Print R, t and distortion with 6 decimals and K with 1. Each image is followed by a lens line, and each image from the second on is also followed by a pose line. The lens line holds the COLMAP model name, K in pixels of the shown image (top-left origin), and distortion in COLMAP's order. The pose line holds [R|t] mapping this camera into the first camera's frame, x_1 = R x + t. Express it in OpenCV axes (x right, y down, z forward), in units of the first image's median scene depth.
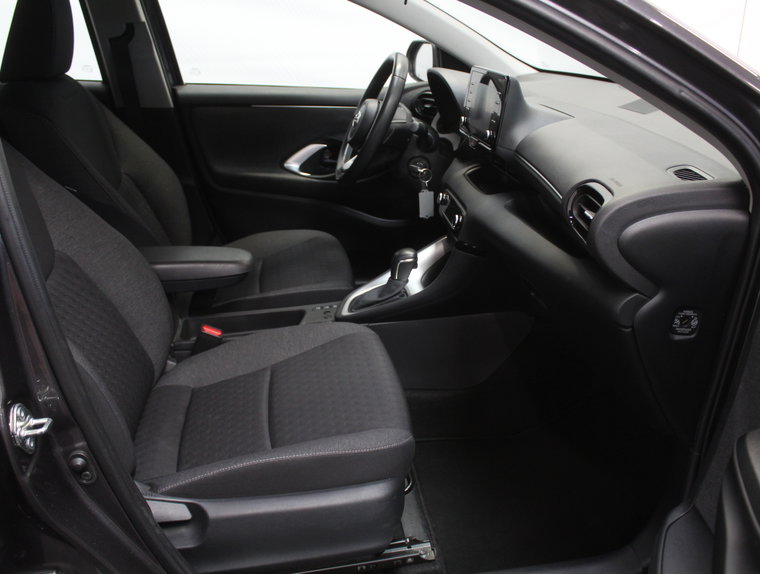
lens RADIAL K [[731.9, 0, 380.0], [0, 731.9, 287.0], [0, 0, 1]] dist [-0.163295, 0.146991]
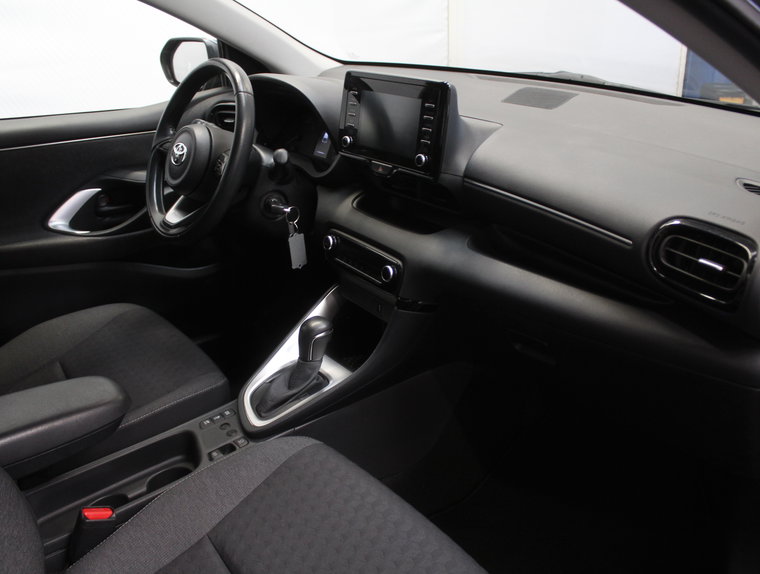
lens RADIAL K [[731.9, 0, 380.0], [0, 731.9, 287.0], [0, 0, 1]] dist [-0.163295, 0.146991]
pose [[0.868978, -0.216391, 0.445032, -0.220002], [0.202252, 0.976086, 0.079689, -0.122173], [-0.451633, 0.020761, 0.891962, 0.268462]]
